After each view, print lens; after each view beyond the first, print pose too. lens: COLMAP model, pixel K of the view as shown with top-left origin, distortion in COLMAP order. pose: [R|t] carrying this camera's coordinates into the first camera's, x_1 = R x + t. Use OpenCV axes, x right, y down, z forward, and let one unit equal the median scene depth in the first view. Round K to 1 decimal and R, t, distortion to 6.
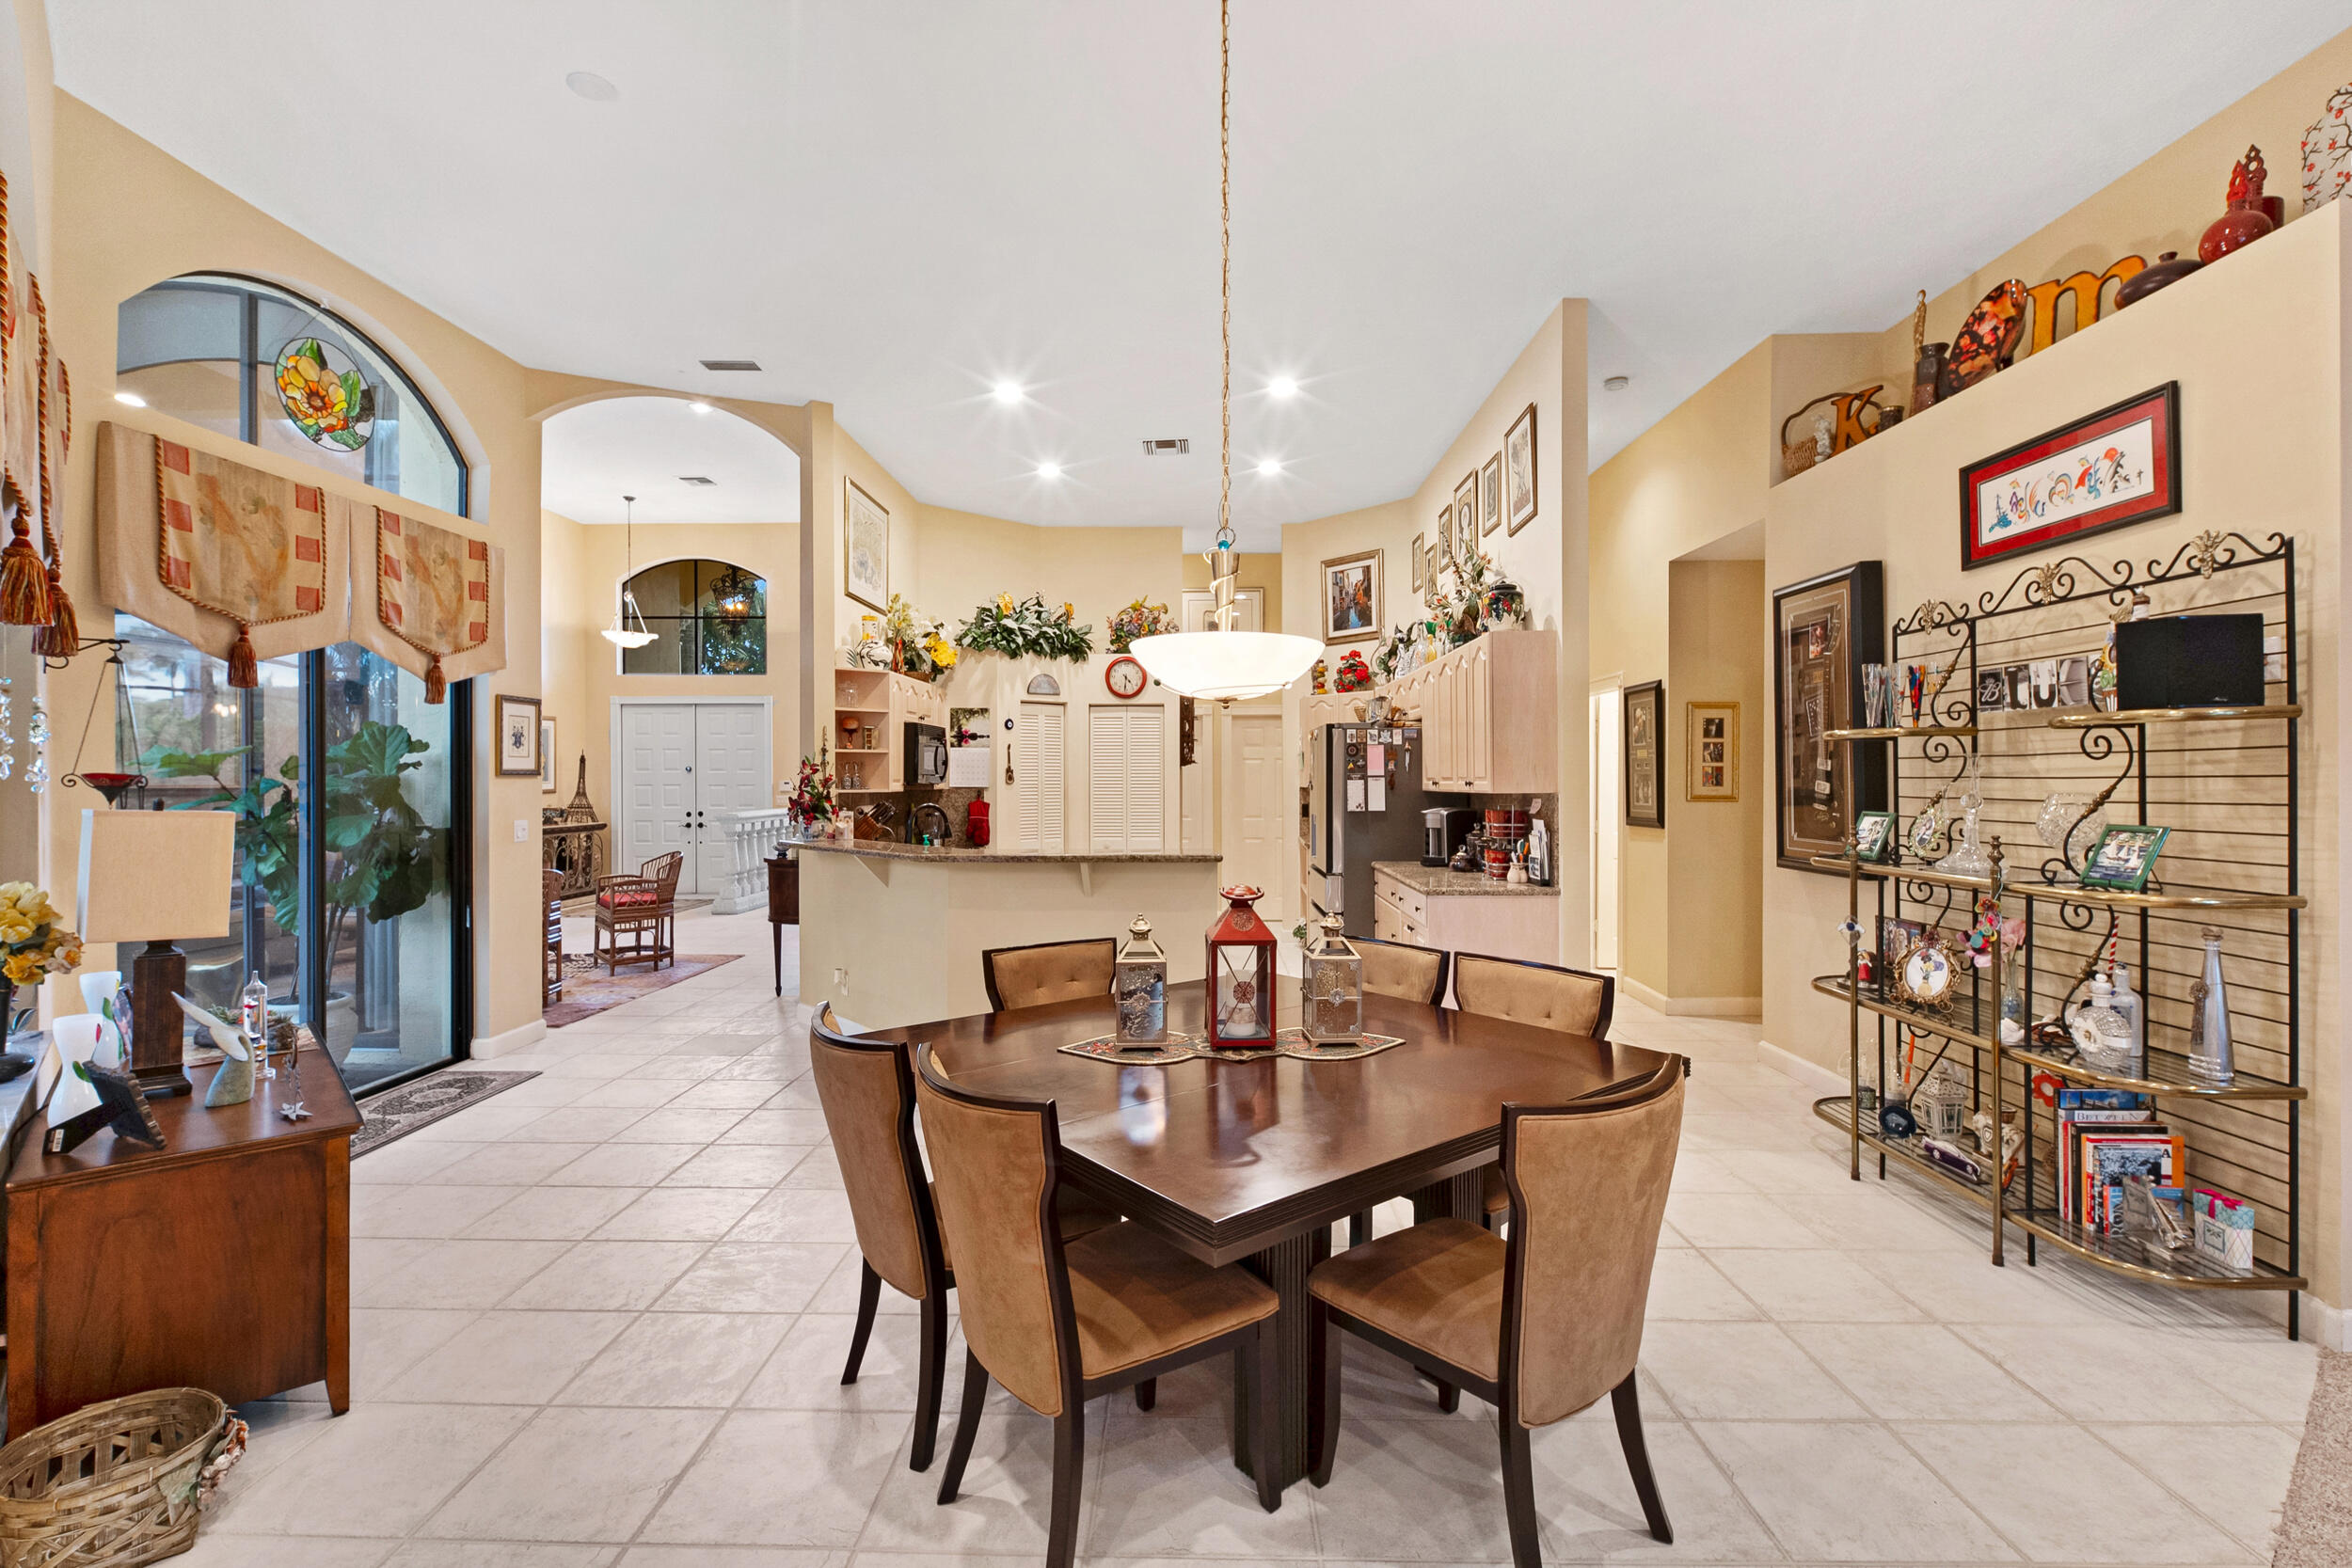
lens RADIAL K [[1040.9, 0, 1163.2], [0, 1040.9, 782.5], [0, 0, 1]] dist [0.005476, -0.000740]
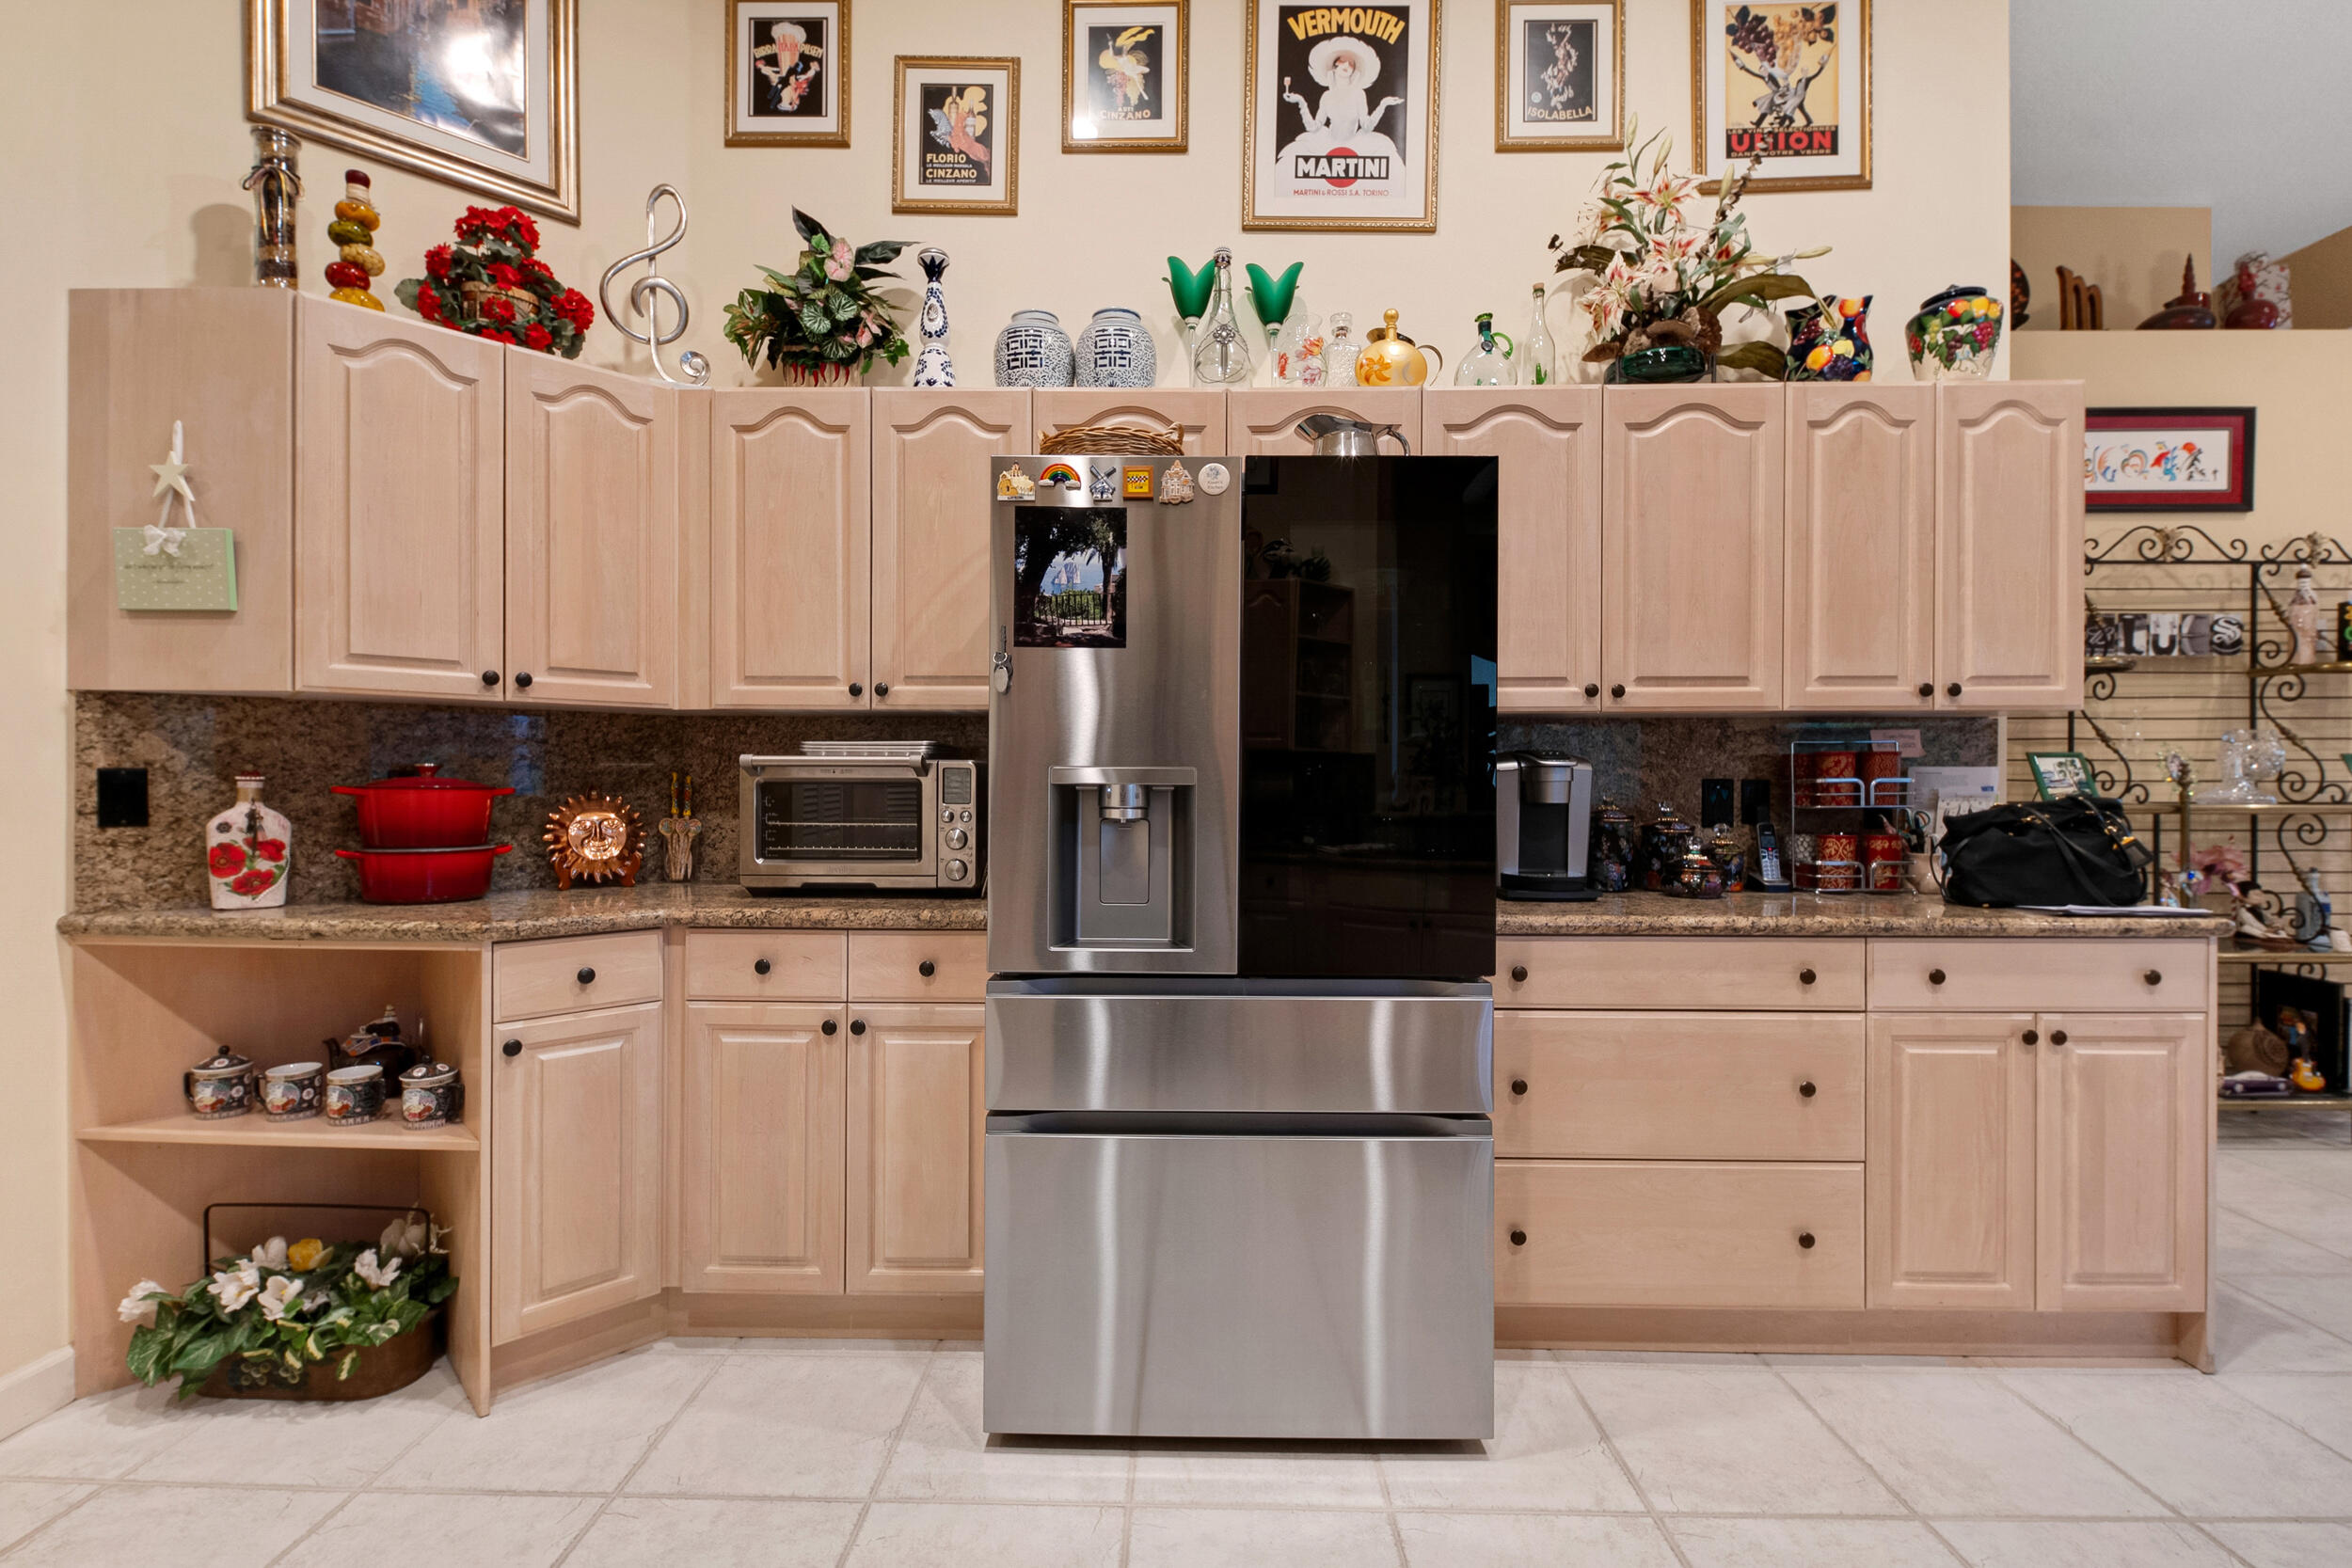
lens RADIAL K [[1040.9, 0, 1178.7], [0, 1040.9, 784.7], [0, 0, 1]] dist [0.005476, -0.000740]
pose [[-0.021326, -0.001359, 0.999772, -0.126720], [0.000763, 0.999999, 0.001375, 0.032823], [-0.999772, 0.000792, -0.021325, 1.070335]]
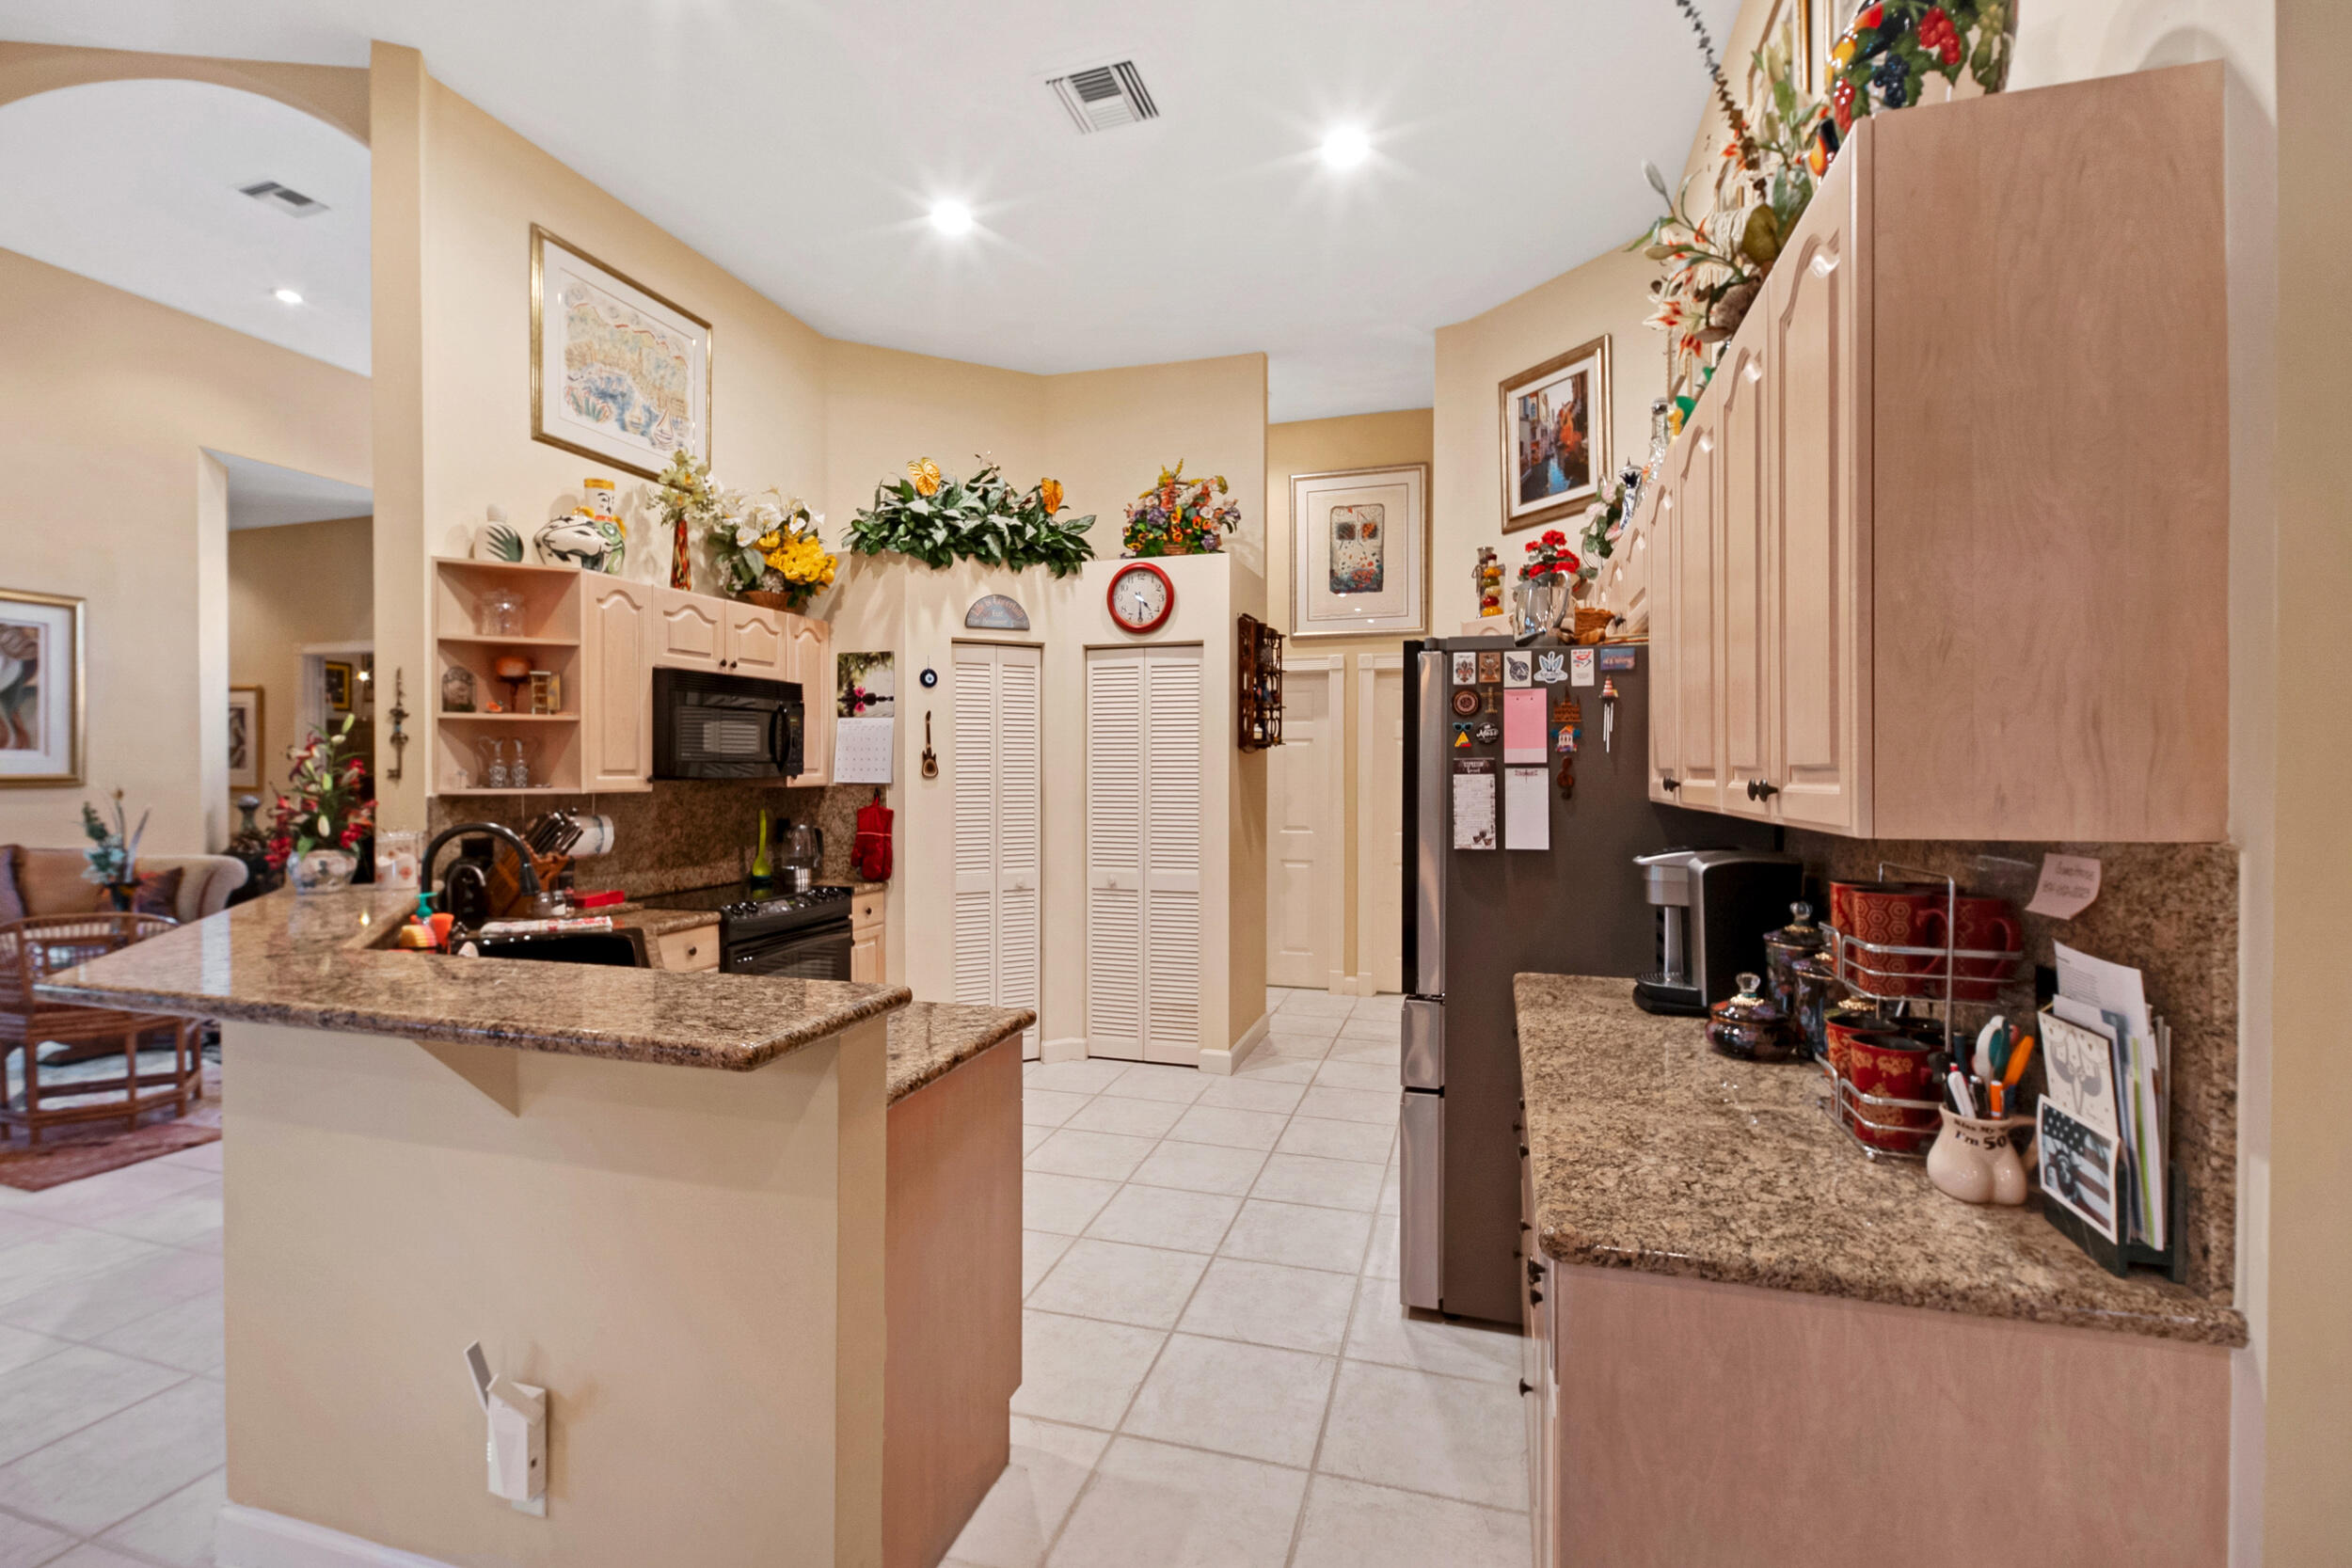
lens RADIAL K [[1040.9, 0, 1168.4], [0, 1040.9, 779.7], [0, 0, 1]] dist [0.005476, -0.000740]
pose [[0.965927, 0.004510, -0.258775, 0.170646], [-0.002815, 0.999972, 0.006922, -0.002660], [0.258799, -0.005958, 0.965913, 0.555739]]
